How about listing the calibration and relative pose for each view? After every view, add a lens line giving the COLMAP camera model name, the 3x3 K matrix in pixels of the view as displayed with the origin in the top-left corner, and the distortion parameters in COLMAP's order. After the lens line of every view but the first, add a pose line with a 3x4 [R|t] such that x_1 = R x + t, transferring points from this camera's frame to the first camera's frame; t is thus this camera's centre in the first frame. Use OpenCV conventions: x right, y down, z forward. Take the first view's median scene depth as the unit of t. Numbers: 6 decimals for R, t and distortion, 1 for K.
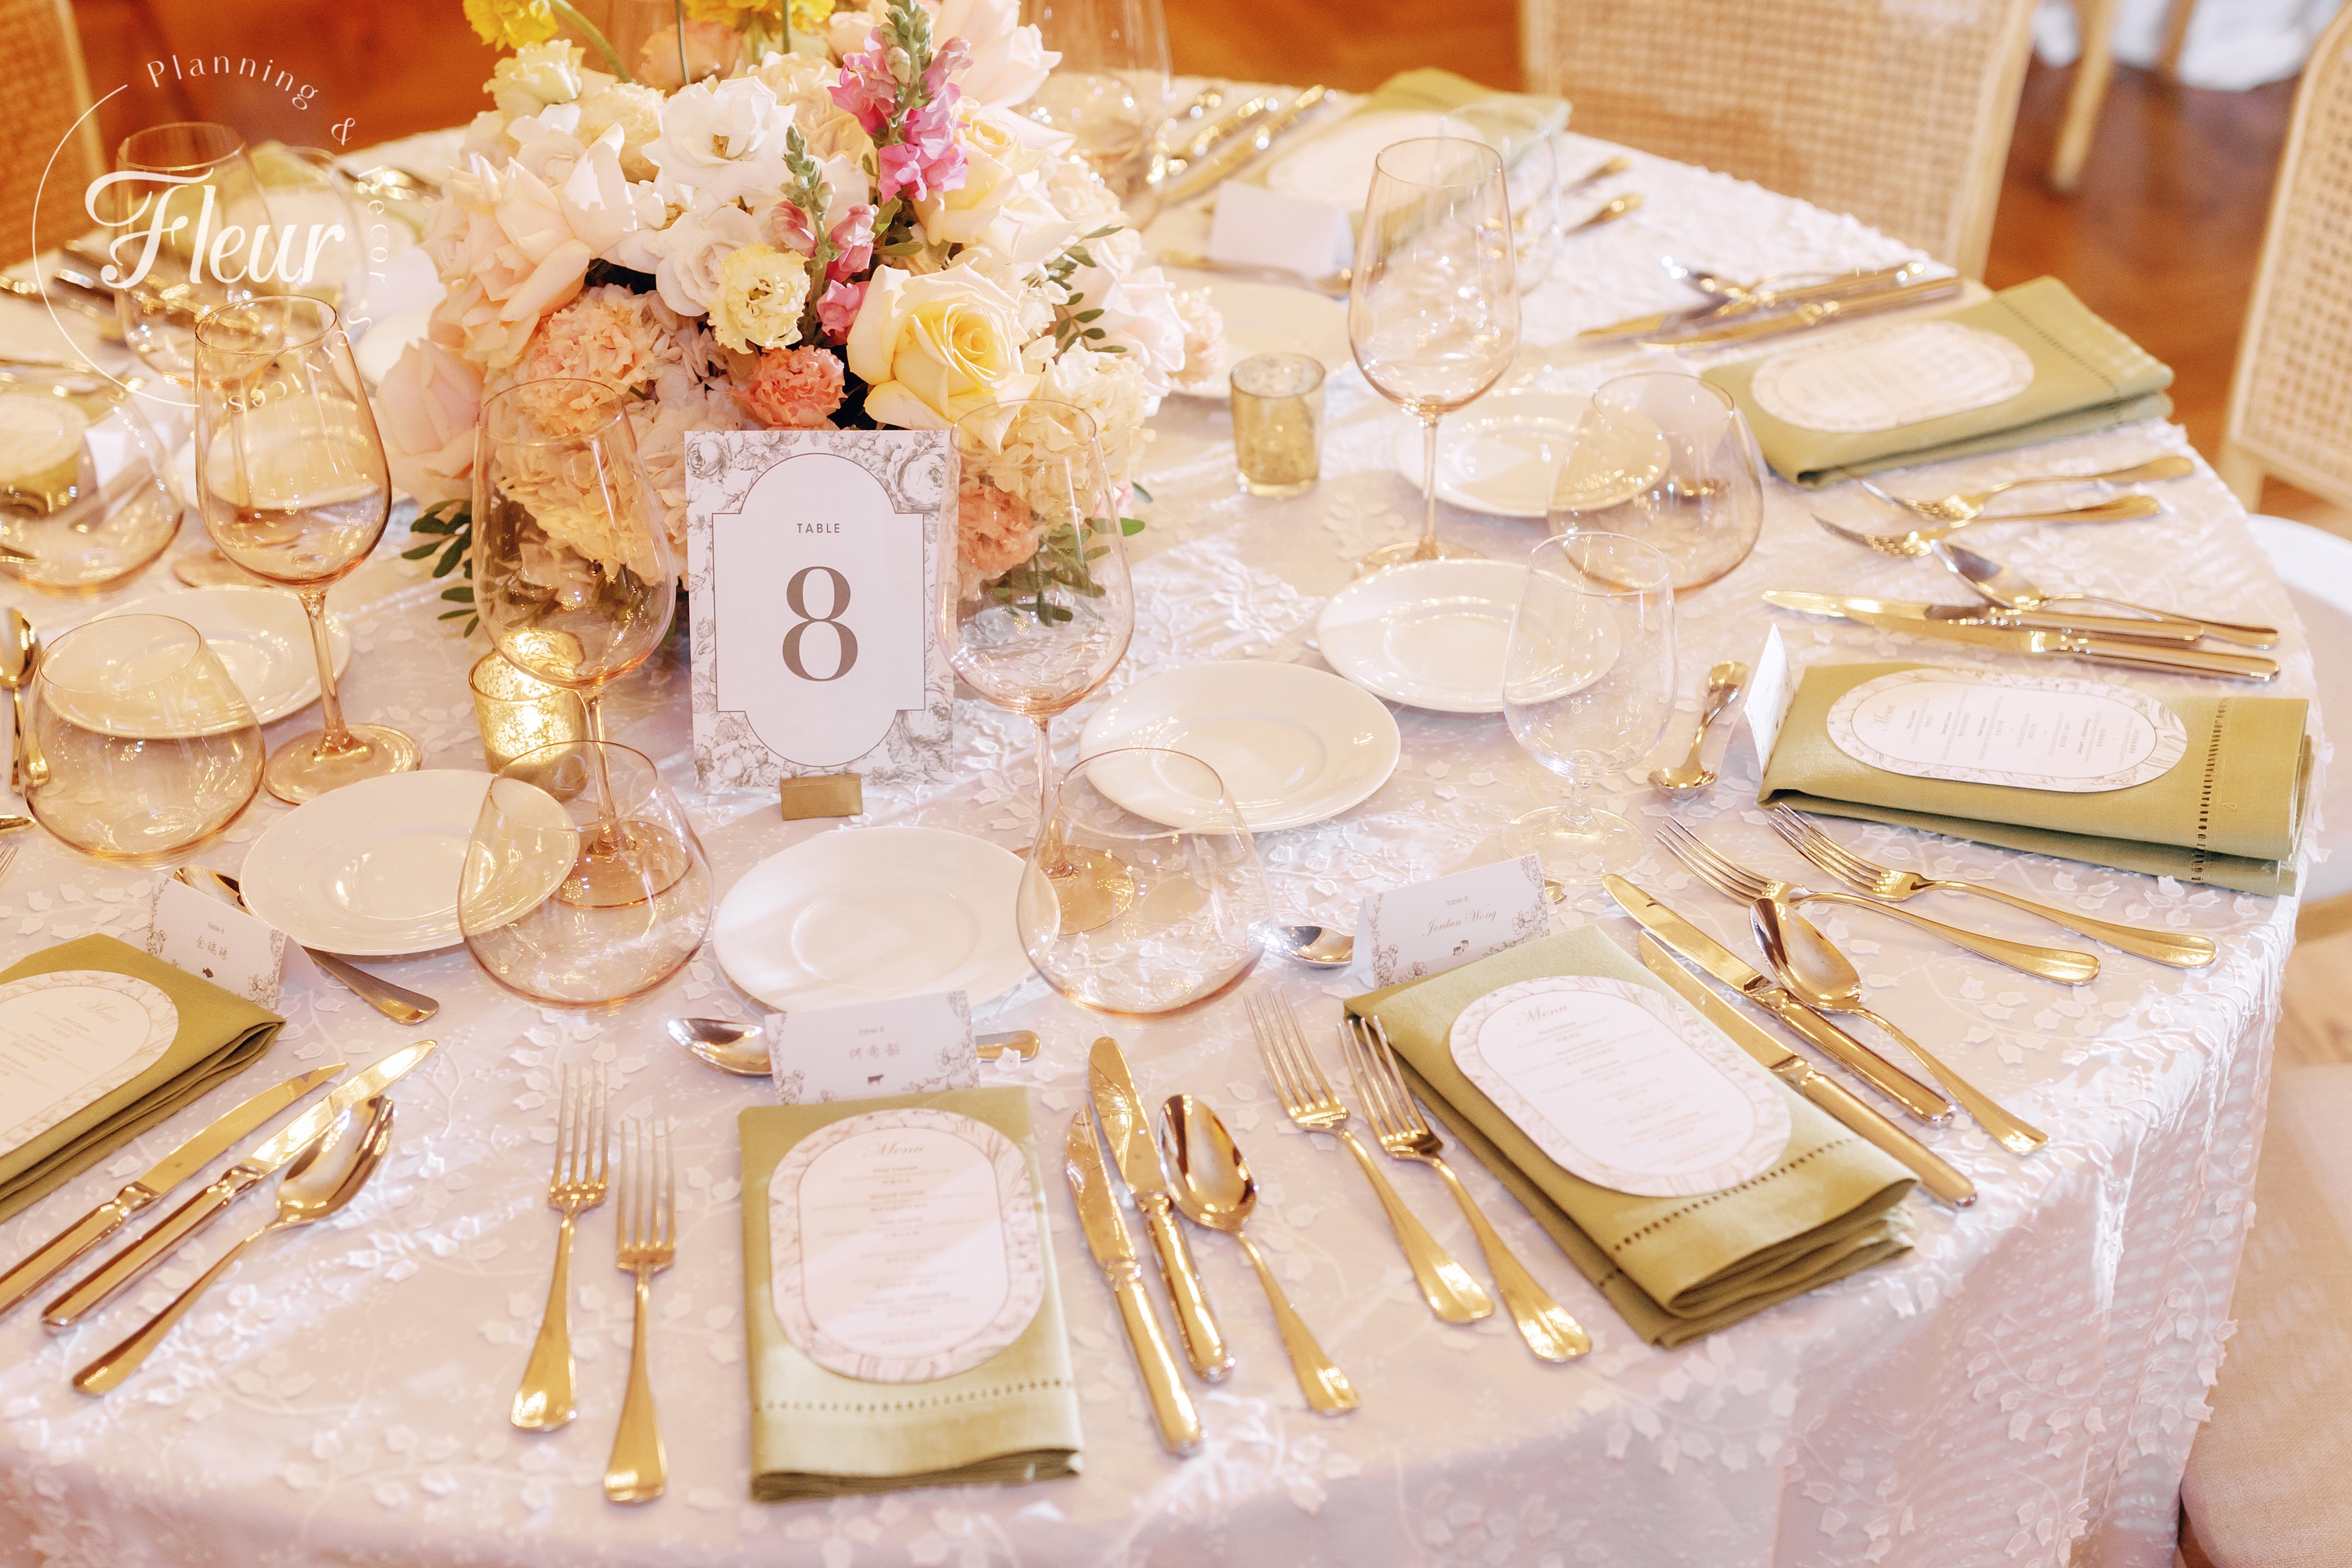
lens RADIAL K [[3652.8, 0, 1176.0], [0, 3652.8, 784.0], [0, 0, 1]] dist [0.012005, -0.035869]
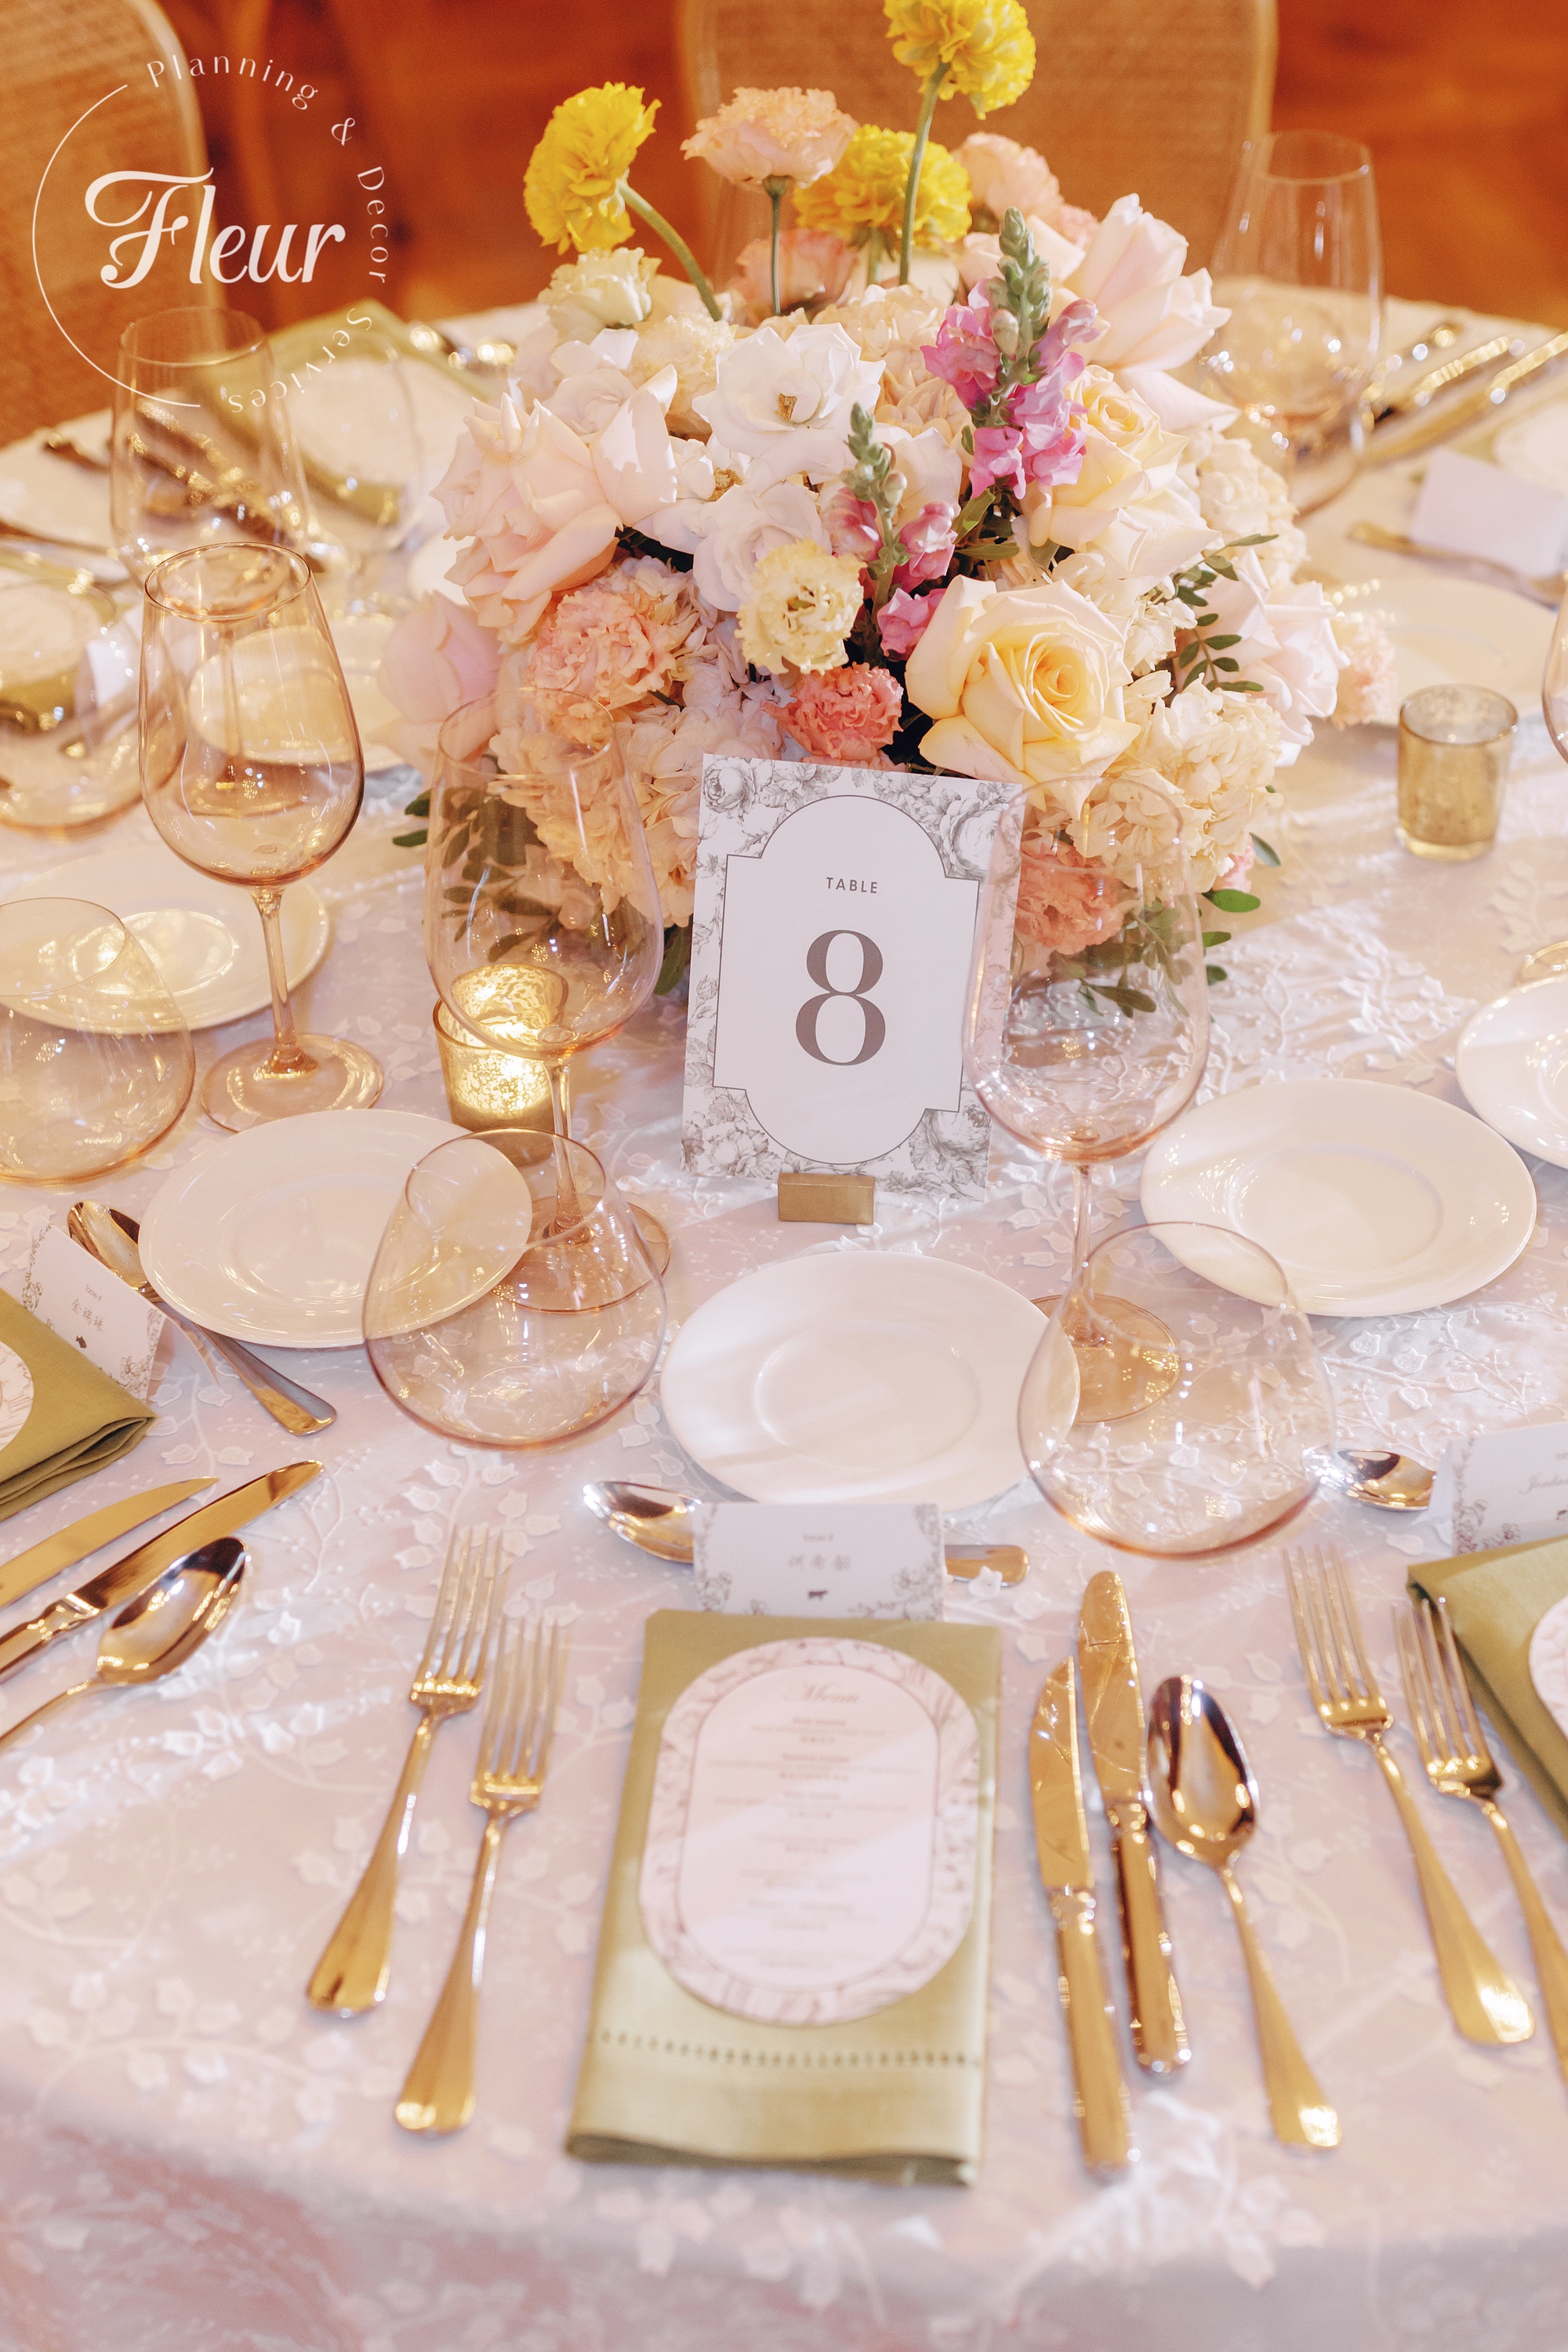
lens RADIAL K [[3652.8, 0, 781.2], [0, 3652.8, 1223.5], [0, 0, 1]] dist [0.012005, -0.035869]
pose [[0.979690, 0.122557, -0.158704, 0.027308], [-0.107644, 0.989207, 0.099409, -0.075302], [0.169174, -0.080306, 0.982309, 0.180017]]
